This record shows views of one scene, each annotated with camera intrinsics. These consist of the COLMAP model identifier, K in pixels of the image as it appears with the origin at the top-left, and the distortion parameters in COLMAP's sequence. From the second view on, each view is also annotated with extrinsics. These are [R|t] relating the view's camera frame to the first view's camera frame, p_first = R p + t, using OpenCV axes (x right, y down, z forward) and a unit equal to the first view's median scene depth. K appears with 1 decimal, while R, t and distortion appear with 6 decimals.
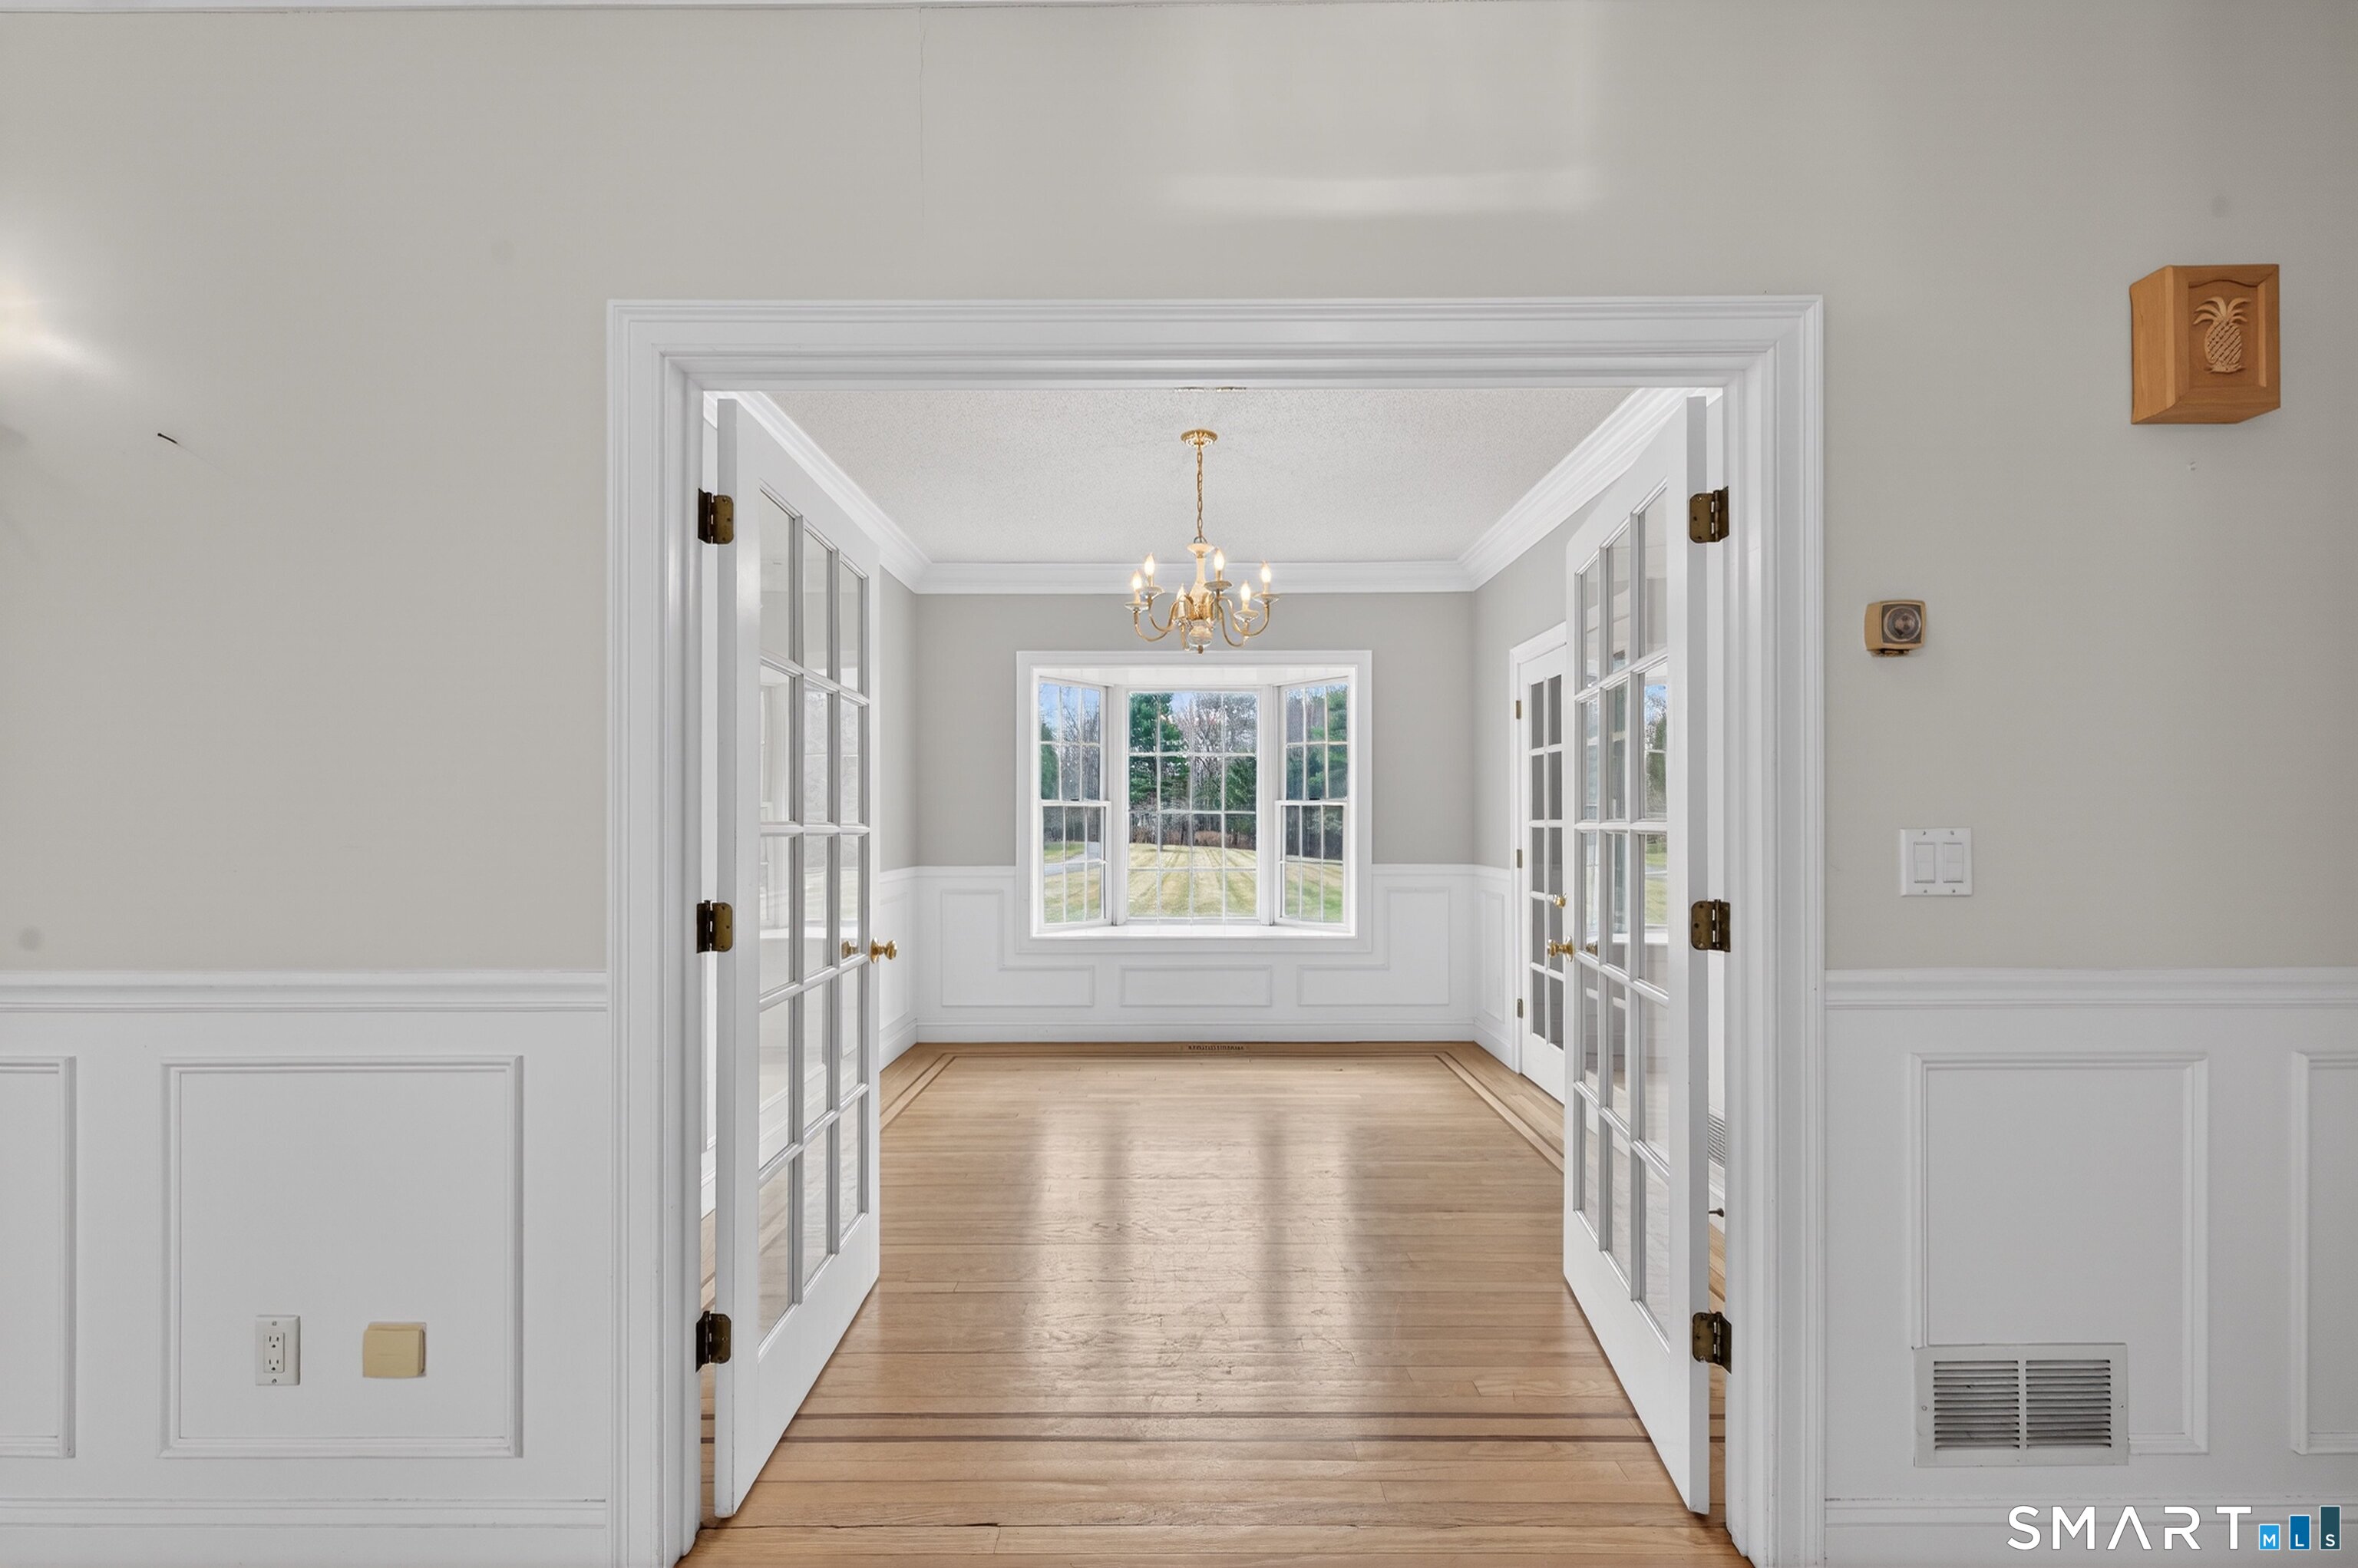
lens RADIAL K [[921.7, 0, 1181.6], [0, 921.7, 819.7], [0, 0, 1]] dist [-0.000018, -0.000003]
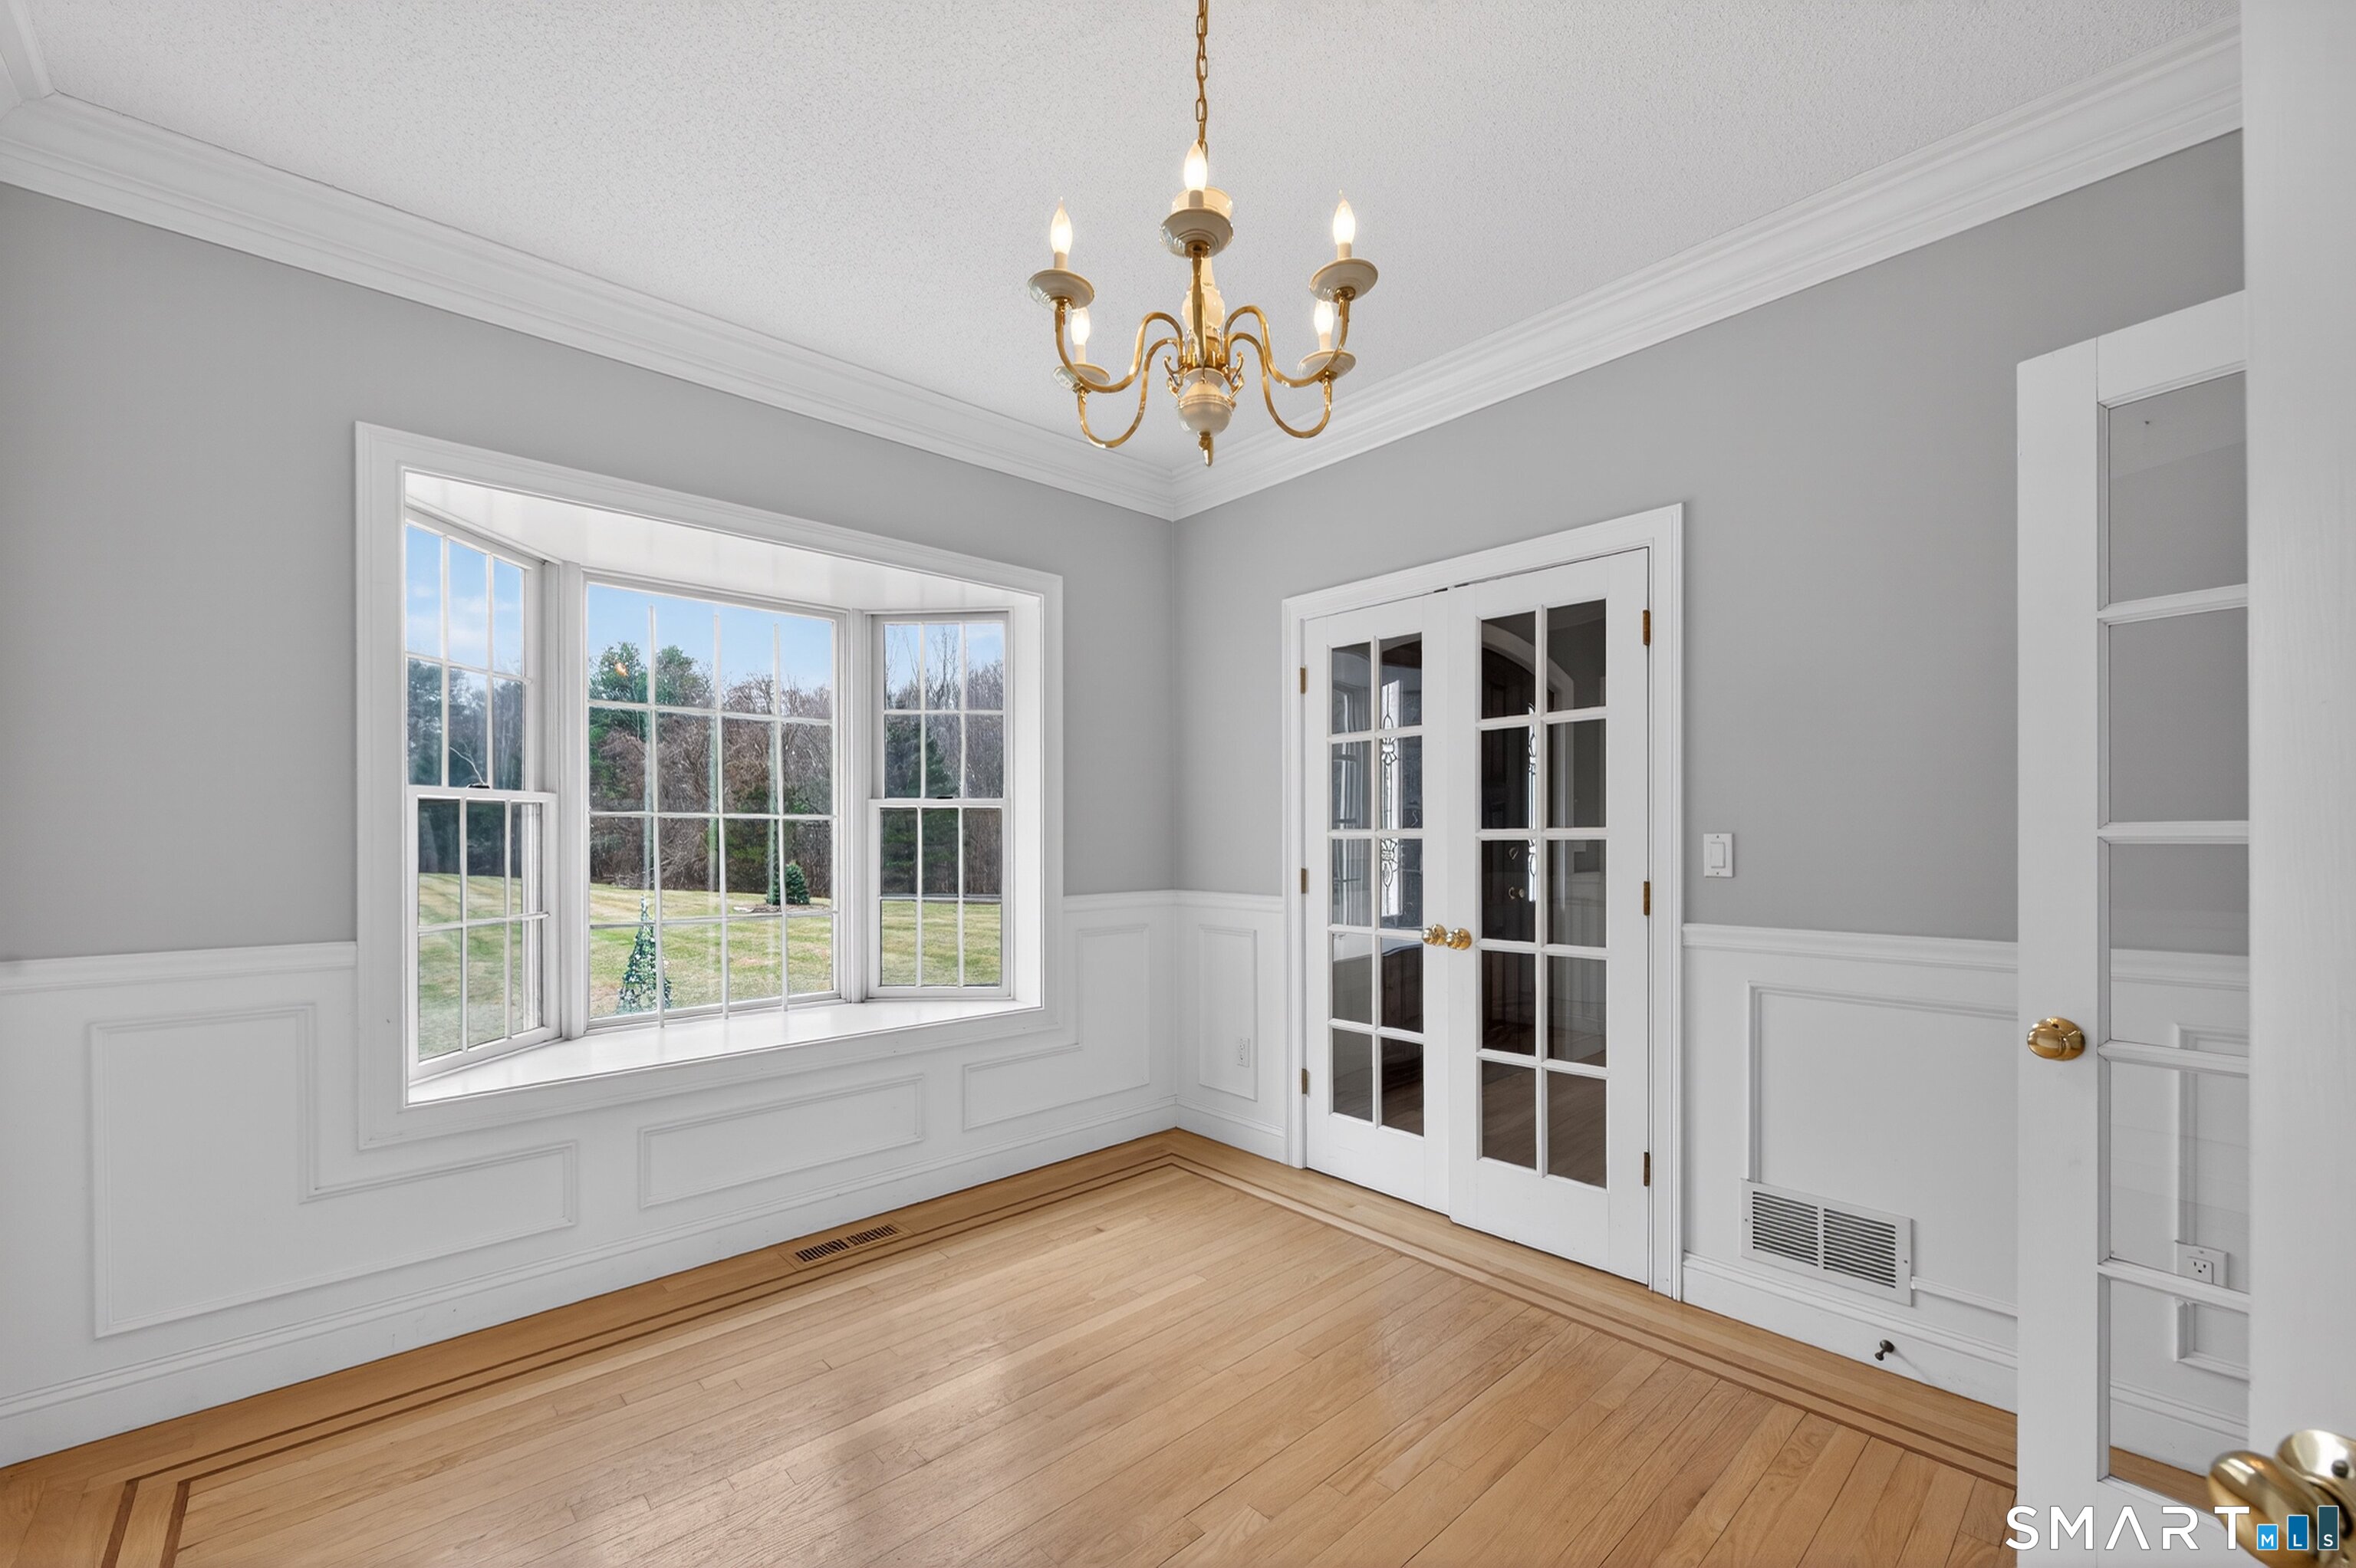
lens RADIAL K [[946.9, 0, 1177.1], [0, 946.9, 830.9], [0, 0, 1]] dist [-0.000747, -0.000101]
pose [[0.736633, -0.000496, 0.676293, -0.195767], [0.000775, 1.000000, -0.000111, 0.001369], [-0.676292, 0.000606, 0.736633, 0.437220]]
